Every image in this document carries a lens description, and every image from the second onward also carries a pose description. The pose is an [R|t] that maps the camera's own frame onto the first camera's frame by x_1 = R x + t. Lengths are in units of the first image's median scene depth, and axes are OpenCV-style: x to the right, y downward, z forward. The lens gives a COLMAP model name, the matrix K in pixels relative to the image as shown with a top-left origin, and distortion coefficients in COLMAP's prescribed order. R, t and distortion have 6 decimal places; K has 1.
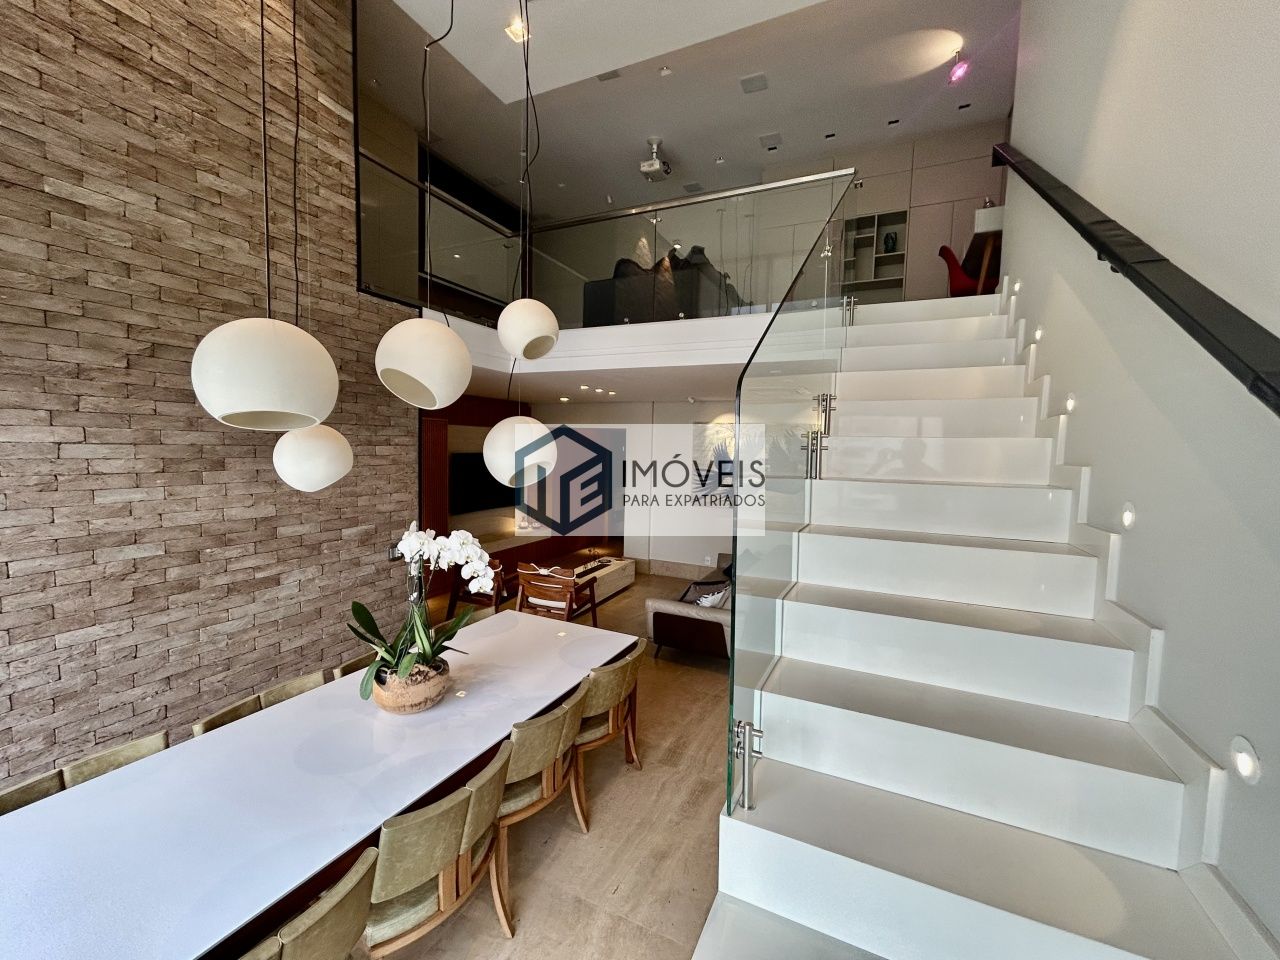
lens RADIAL K [[519.1, 0, 639.0], [0, 519.1, 482.0], [0, 0, 1]] dist [-0.003045, -0.000182]
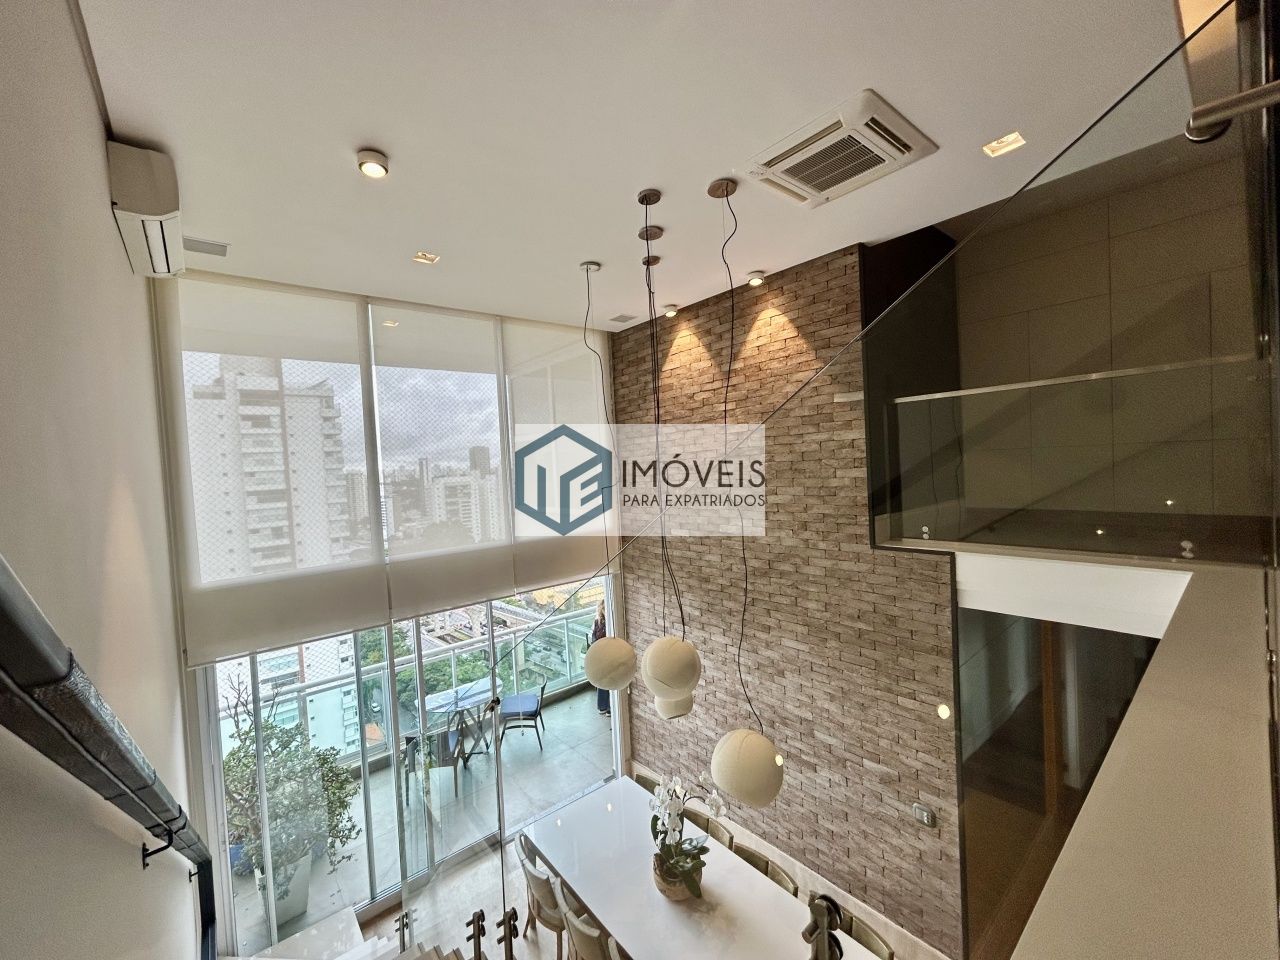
lens RADIAL K [[519.1, 0, 642.4], [0, 519.1, 483.1], [0, 0, 1]] dist [-0.003045, -0.000182]
pose [[-0.418699, 0.026074, -0.907751, 0.653382], [-0.026227, 0.998824, 0.040787, -0.559975], [0.907746, 0.040885, -0.417522, 1.061799]]
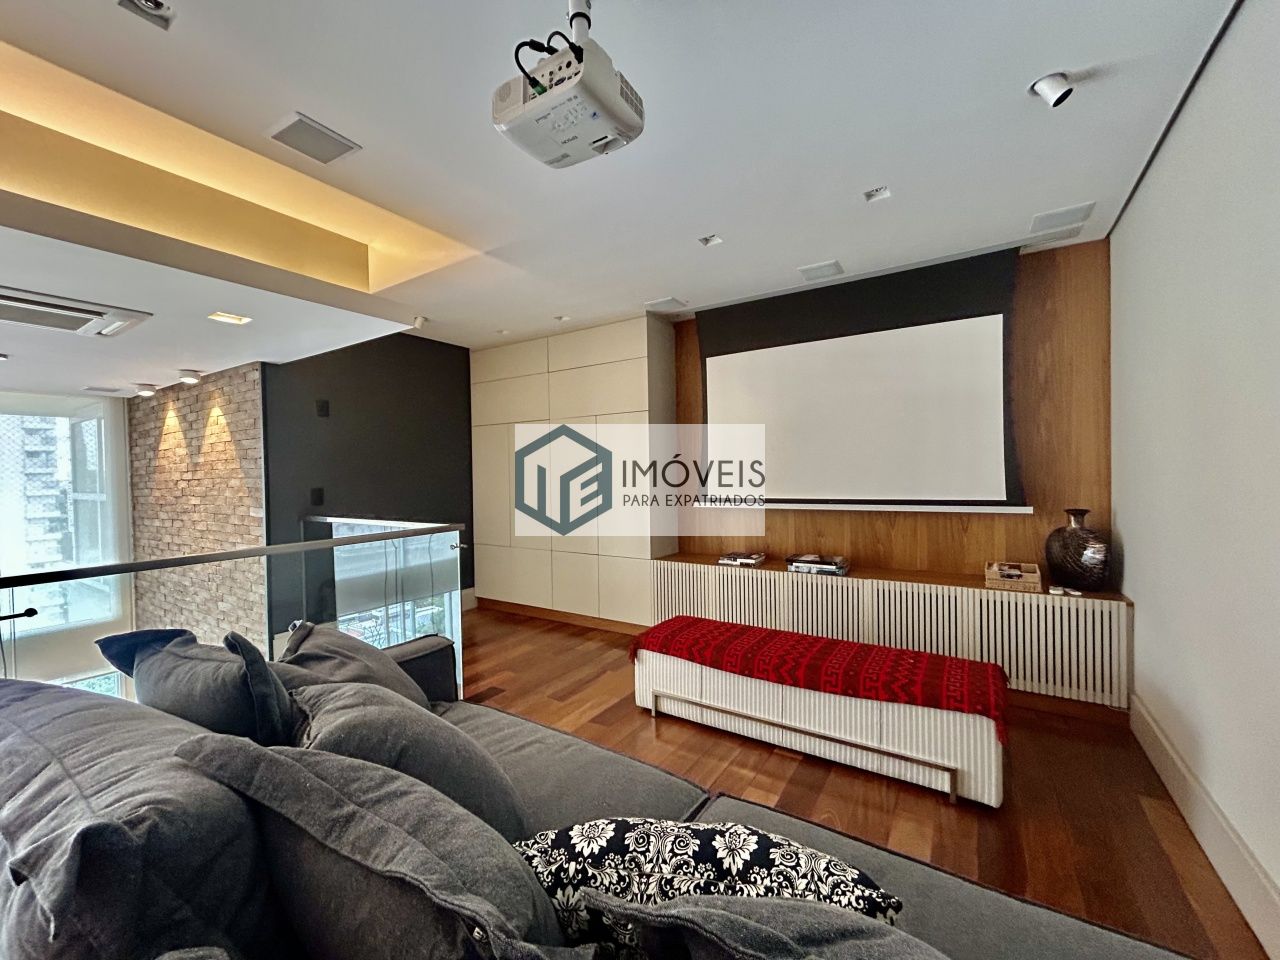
lens RADIAL K [[519.1, 0, 639.3], [0, 519.1, 483.6], [0, 0, 1]] dist [-0.003045, -0.000182]
pose [[-0.126168, -0.001499, -0.992008, 0.496355], [-0.052934, 0.998584, 0.005224, -0.750959], [0.990596, 0.053170, -0.126068, 1.702497]]
